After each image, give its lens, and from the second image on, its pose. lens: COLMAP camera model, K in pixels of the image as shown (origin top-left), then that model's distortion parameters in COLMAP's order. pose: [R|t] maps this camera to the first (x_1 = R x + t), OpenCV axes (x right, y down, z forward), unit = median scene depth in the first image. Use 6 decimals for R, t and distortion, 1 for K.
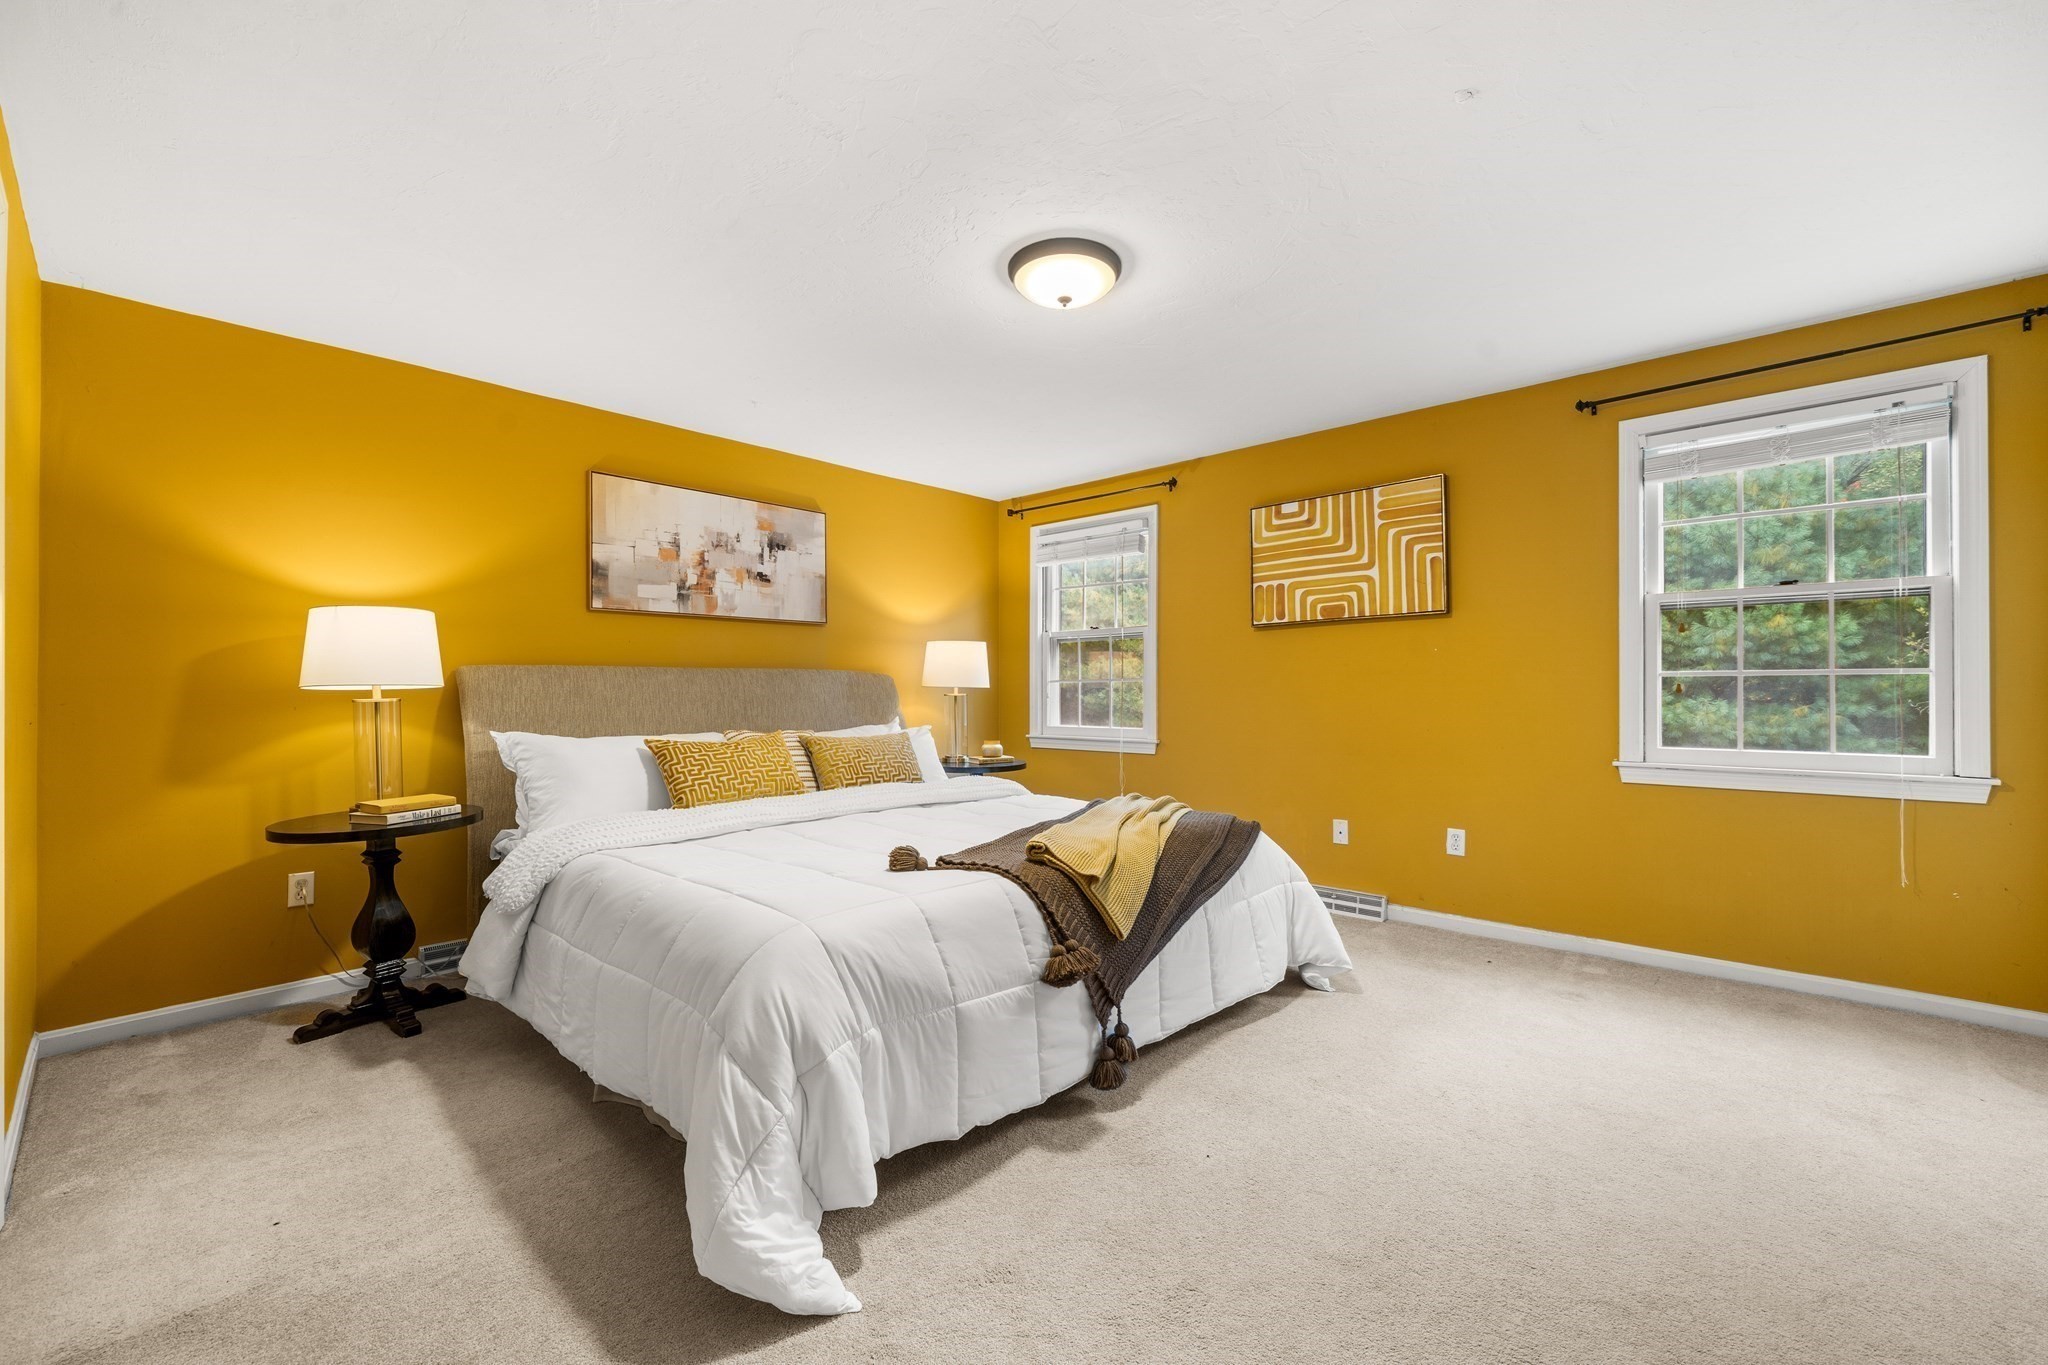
lens RADIAL K [[832.6, 0, 1020.9], [0, 832.6, 691.1], [0, 0, 1]] dist [-0.002776, -0.001589]
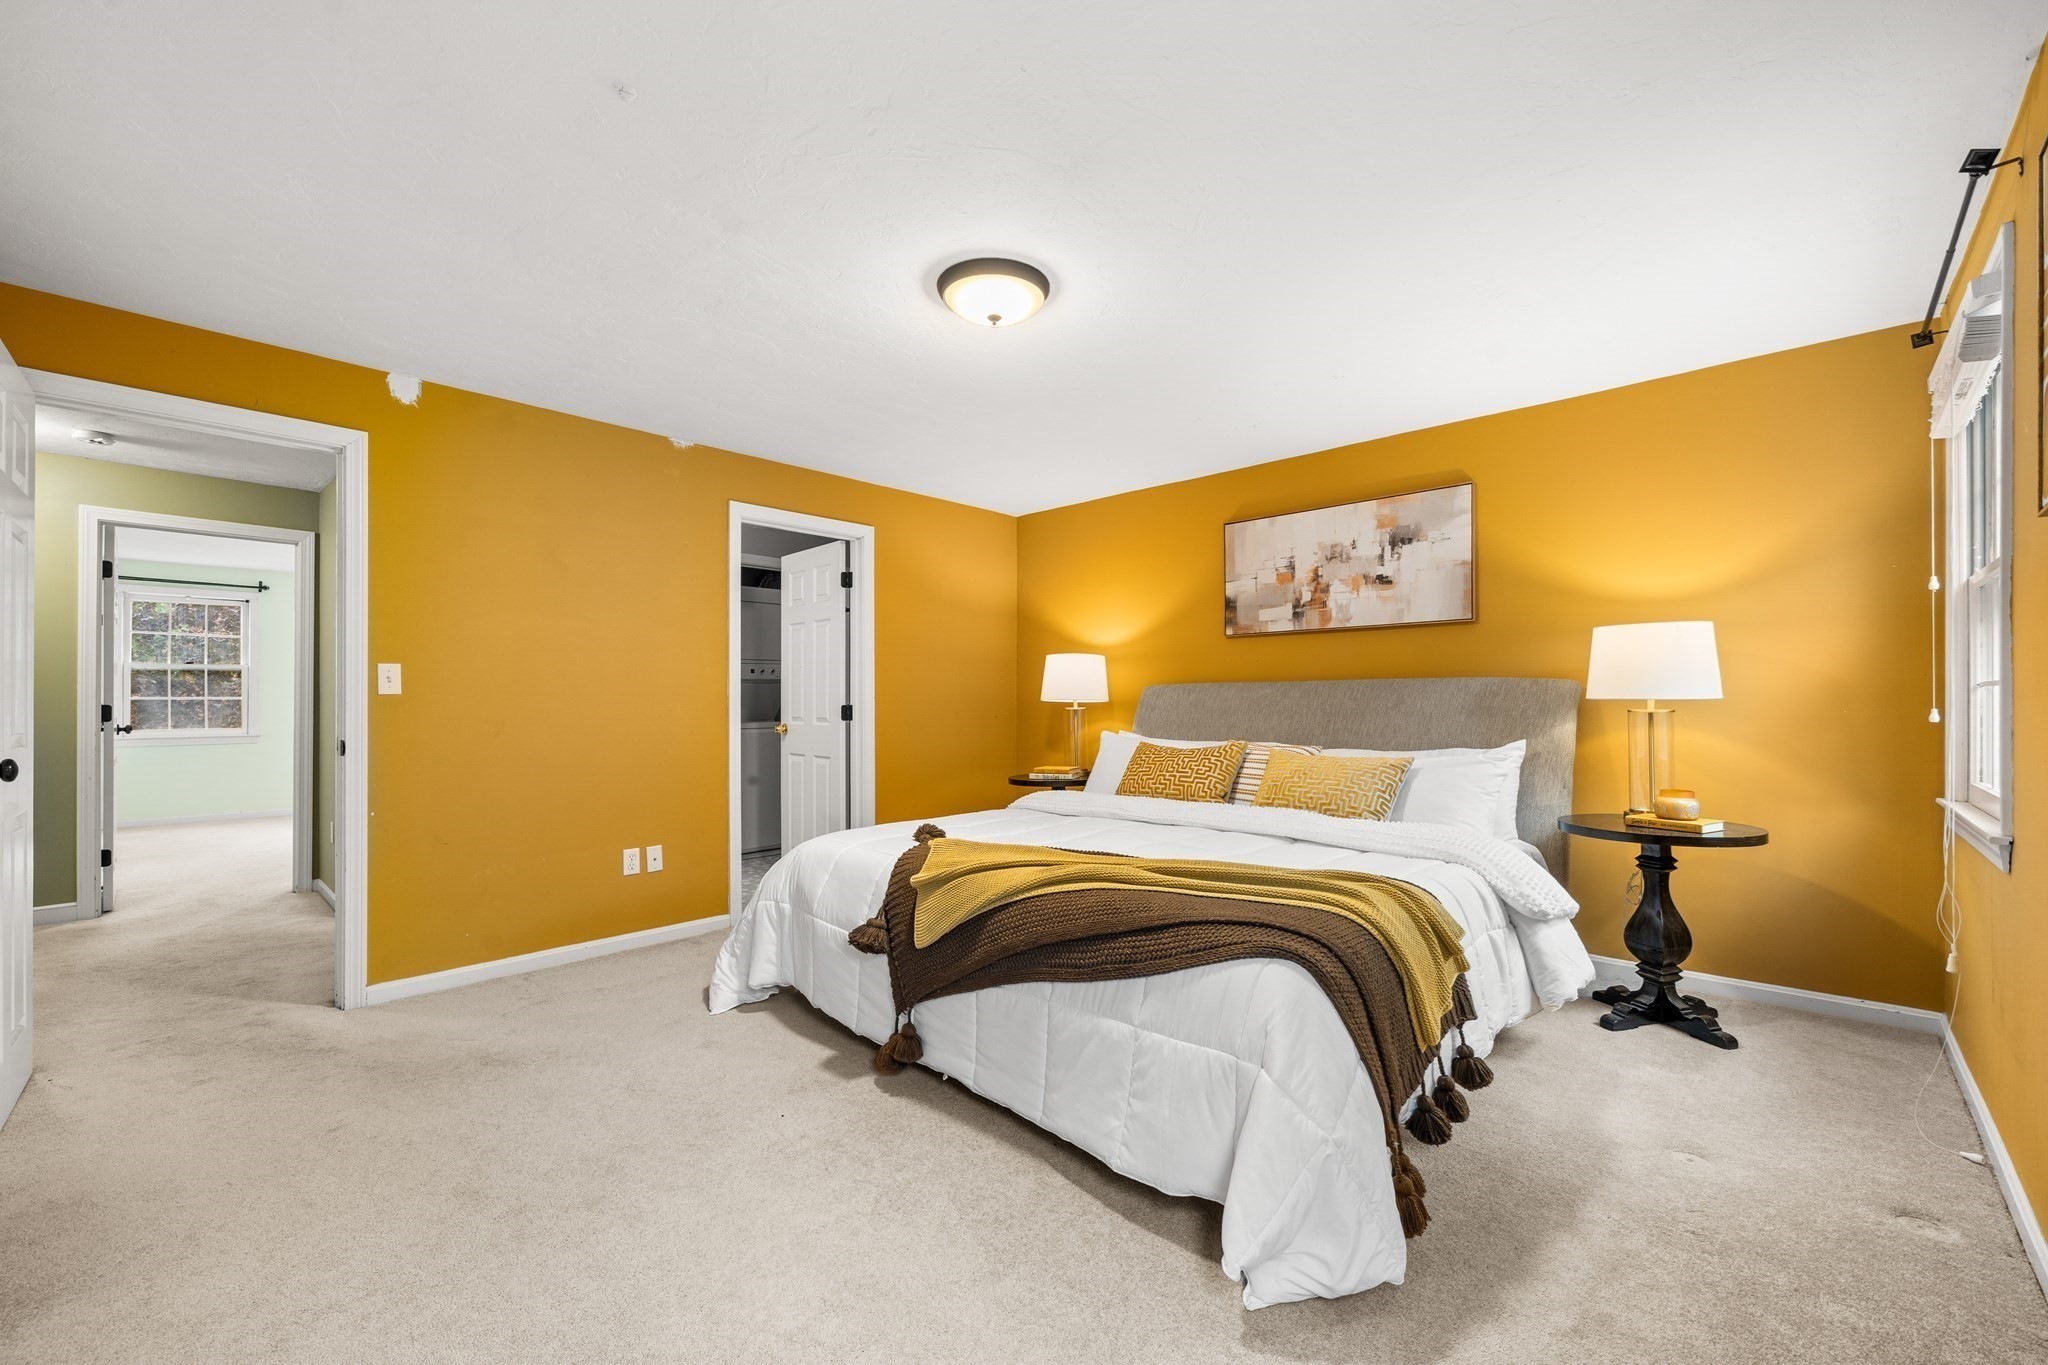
lens RADIAL K [[832.6, 0, 1027.2], [0, 832.6, 713.2], [0, 0, 1]] dist [-0.002776, -0.001589]
pose [[-0.011985, 0.017738, -0.999771, 0.645620], [0.003855, 0.999836, 0.017693, -0.007003], [0.999921, -0.003642, -0.012051, 0.644542]]
